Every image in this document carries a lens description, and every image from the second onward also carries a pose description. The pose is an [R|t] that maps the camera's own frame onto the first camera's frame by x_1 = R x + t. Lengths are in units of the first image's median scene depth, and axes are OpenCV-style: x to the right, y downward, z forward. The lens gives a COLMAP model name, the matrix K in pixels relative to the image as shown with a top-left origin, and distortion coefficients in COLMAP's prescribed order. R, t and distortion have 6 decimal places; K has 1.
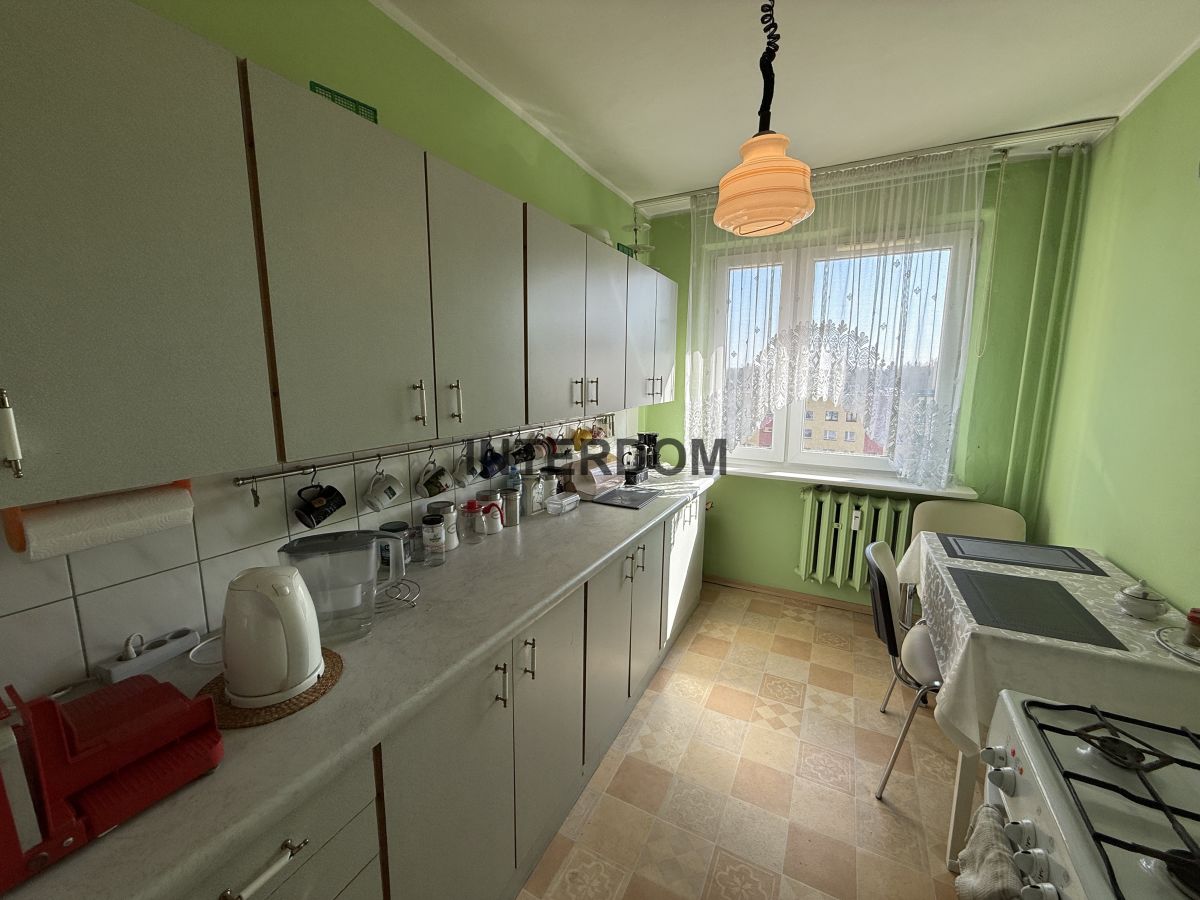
lens RADIAL K [[477.3, 0, 597.3], [0, 477.3, 448.4], [0, 0, 1]] dist [-0.001624, -0.000135]
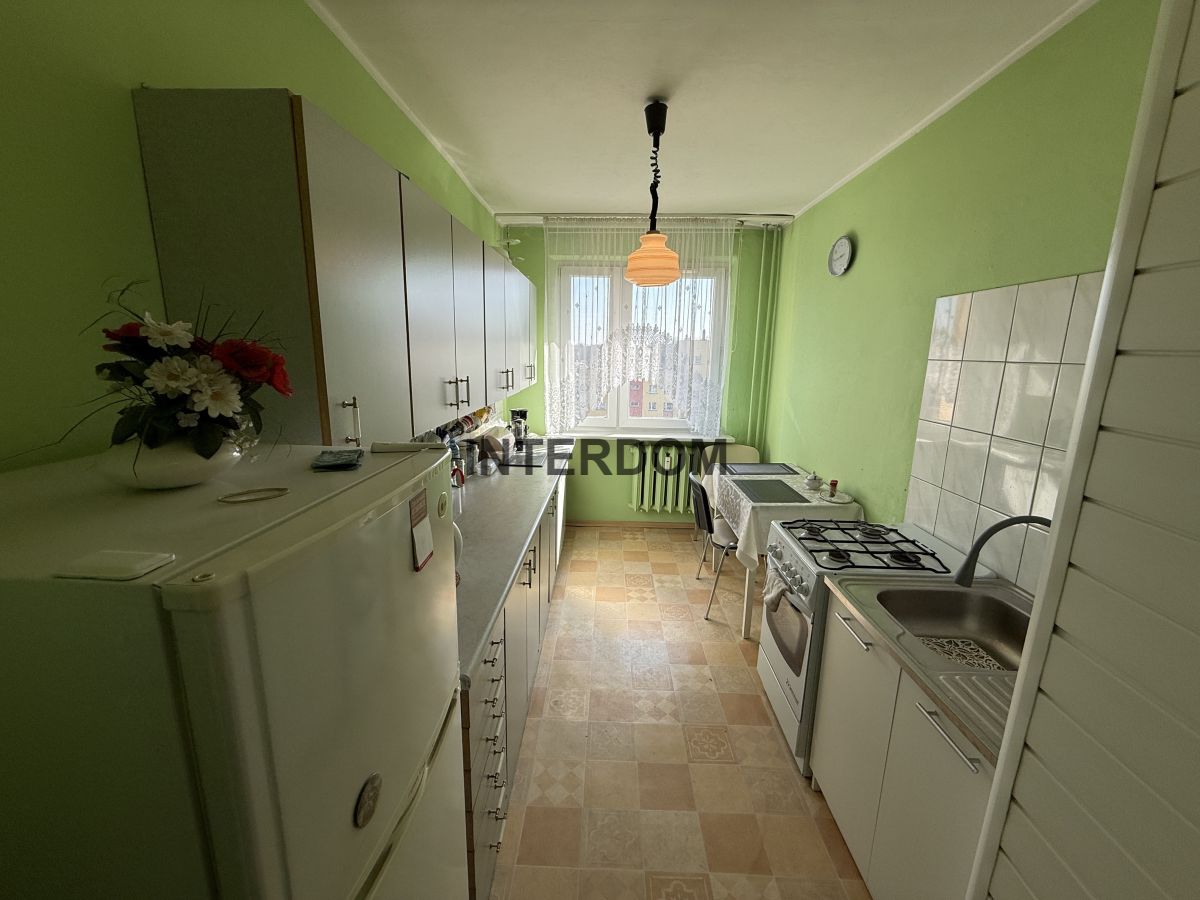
lens RADIAL K [[483.0, 0, 596.3], [0, 483.0, 448.3], [0, 0, 1]] dist [-0.000714, 0.000026]
pose [[0.897510, -0.077081, 0.434205, -0.361237], [0.055044, 0.996487, 0.063120, -0.000231], [-0.437545, -0.032750, 0.898600, -0.277092]]
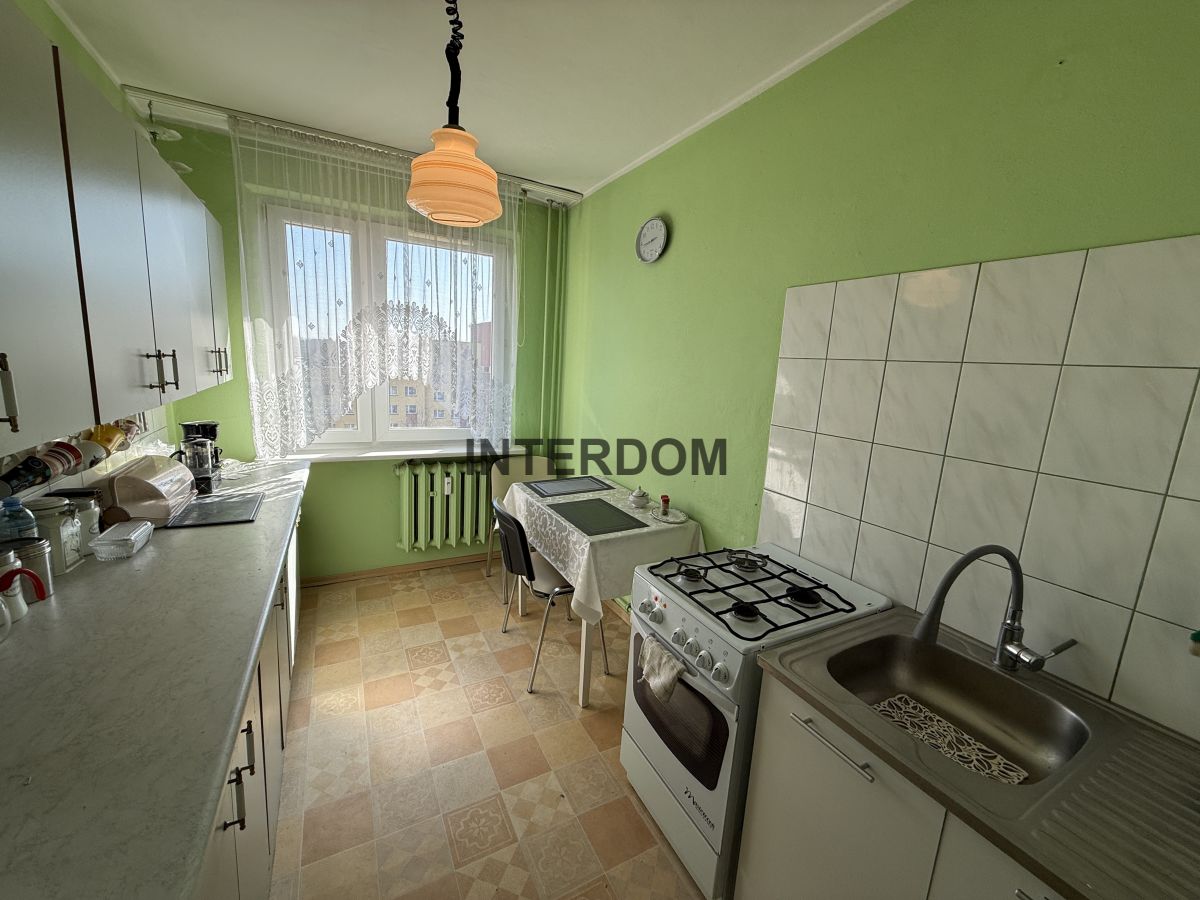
lens RADIAL K [[477.3, 0, 597.3], [0, 477.3, 448.4], [0, 0, 1]] dist [-0.001624, -0.000135]
pose [[0.557400, -0.120297, 0.821482, -0.228260], [0.073980, 0.992708, 0.095173, -0.023933], [-0.826941, 0.007724, 0.562235, 0.093559]]
